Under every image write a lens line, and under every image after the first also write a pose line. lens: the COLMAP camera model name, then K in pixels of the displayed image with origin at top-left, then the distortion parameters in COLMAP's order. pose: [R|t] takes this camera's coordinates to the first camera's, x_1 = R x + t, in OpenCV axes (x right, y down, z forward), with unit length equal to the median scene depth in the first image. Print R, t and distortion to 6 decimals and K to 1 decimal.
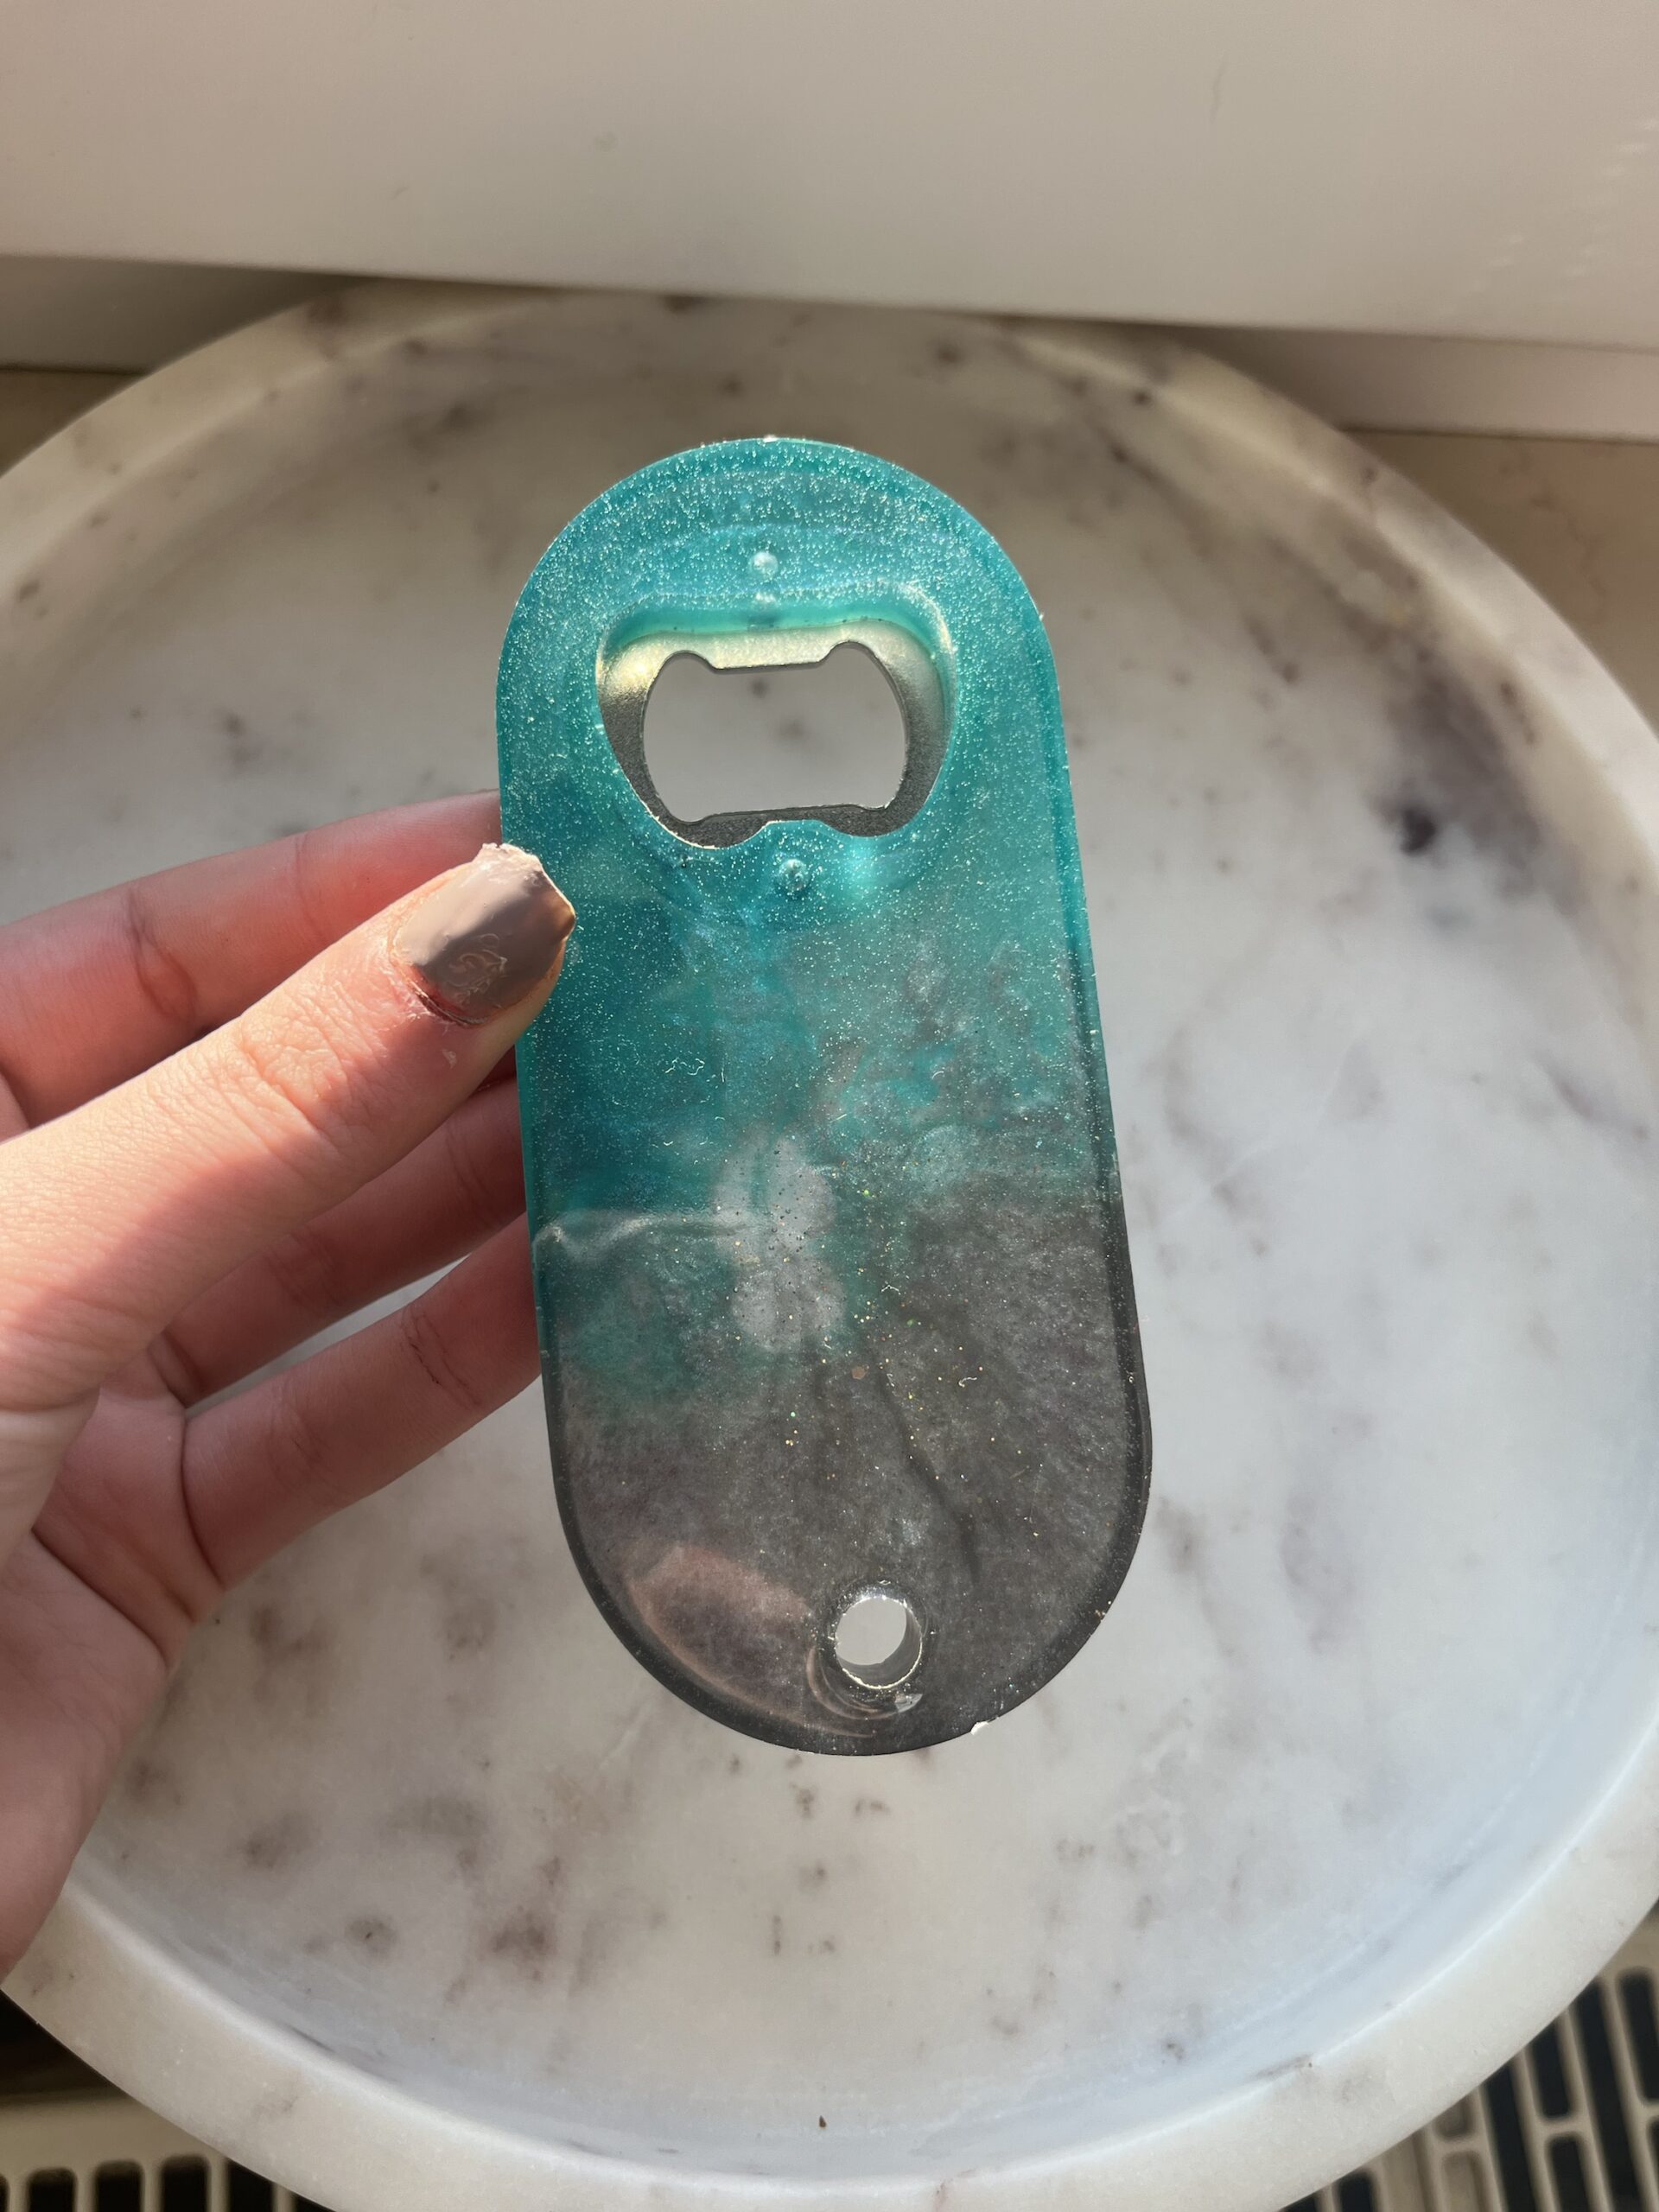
lens RADIAL K [[1733.6, 0, 829.5], [0, 1733.6, 1106.0], [0, 0, 1]] dist [-0.013159, -0.005998]
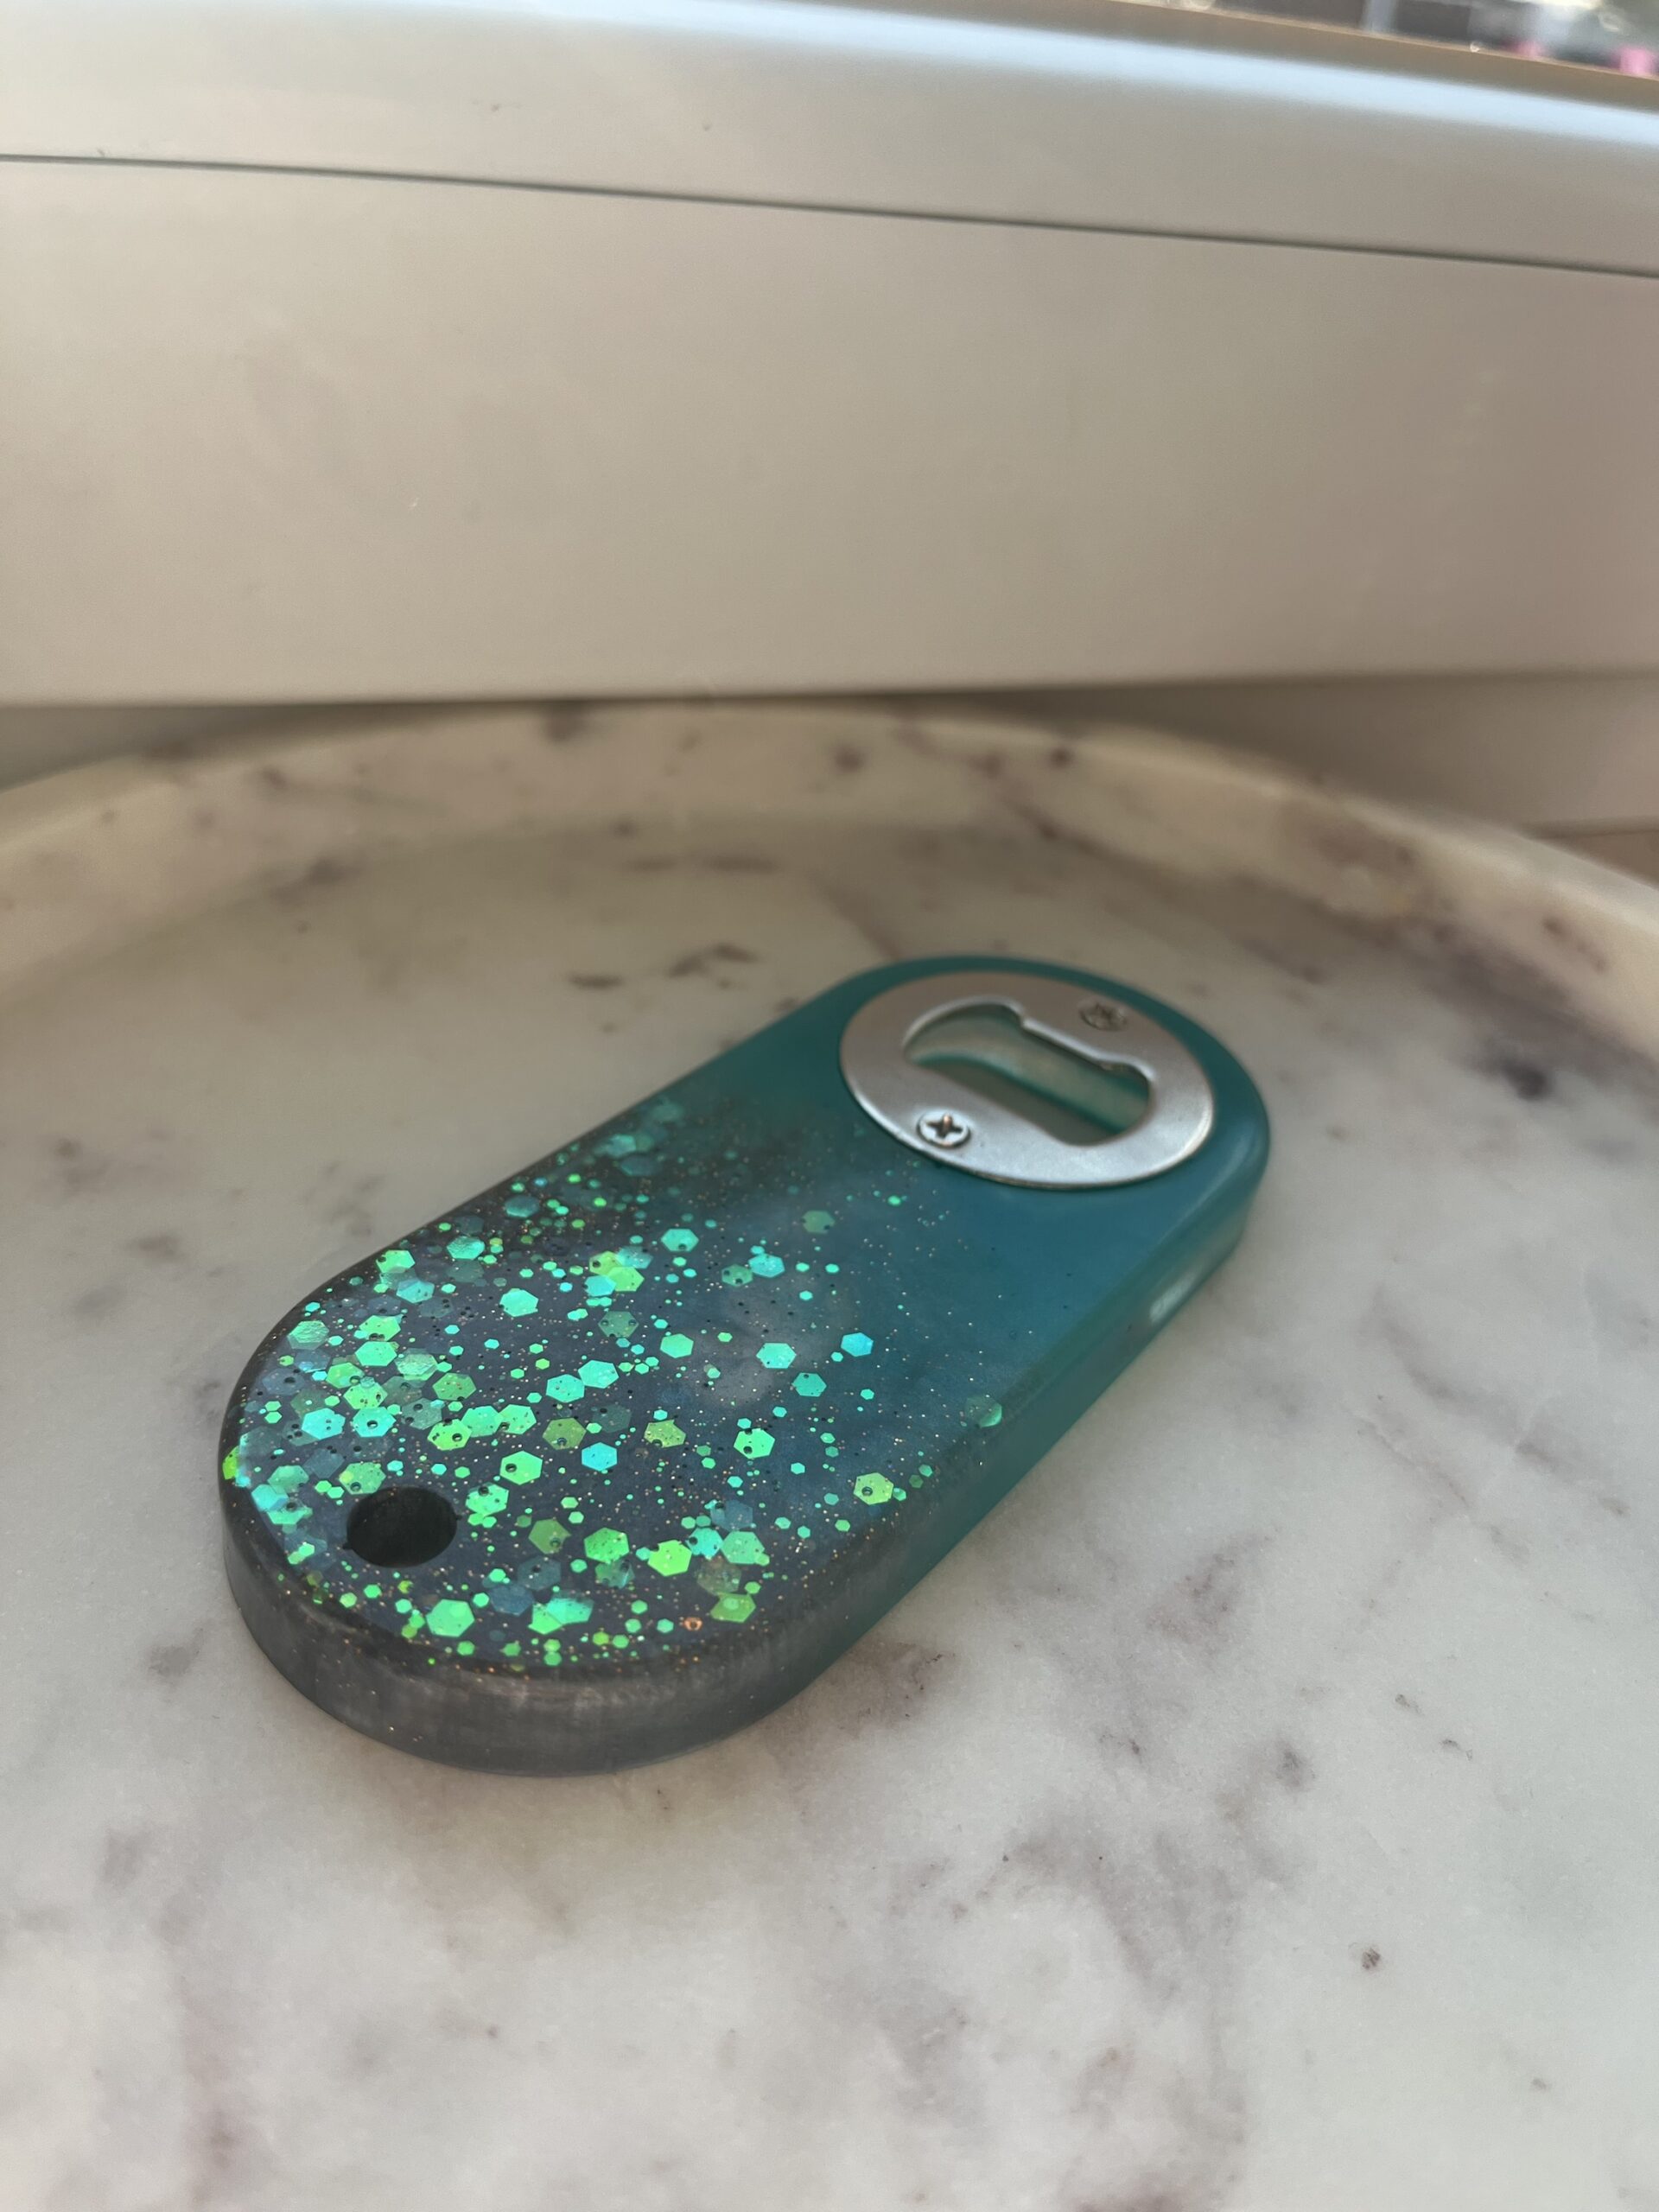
lens RADIAL K [[1754.3, 0, 838.0], [0, 1754.3, 1107.8], [0, 0, 1]] dist [-0.005840, -0.002805]
pose [[0.972365, -0.173587, 0.156118, -0.145636], [0.229512, 0.833257, -0.502998, 0.245217], [-0.042772, 0.524929, 0.850070, 0.354378]]
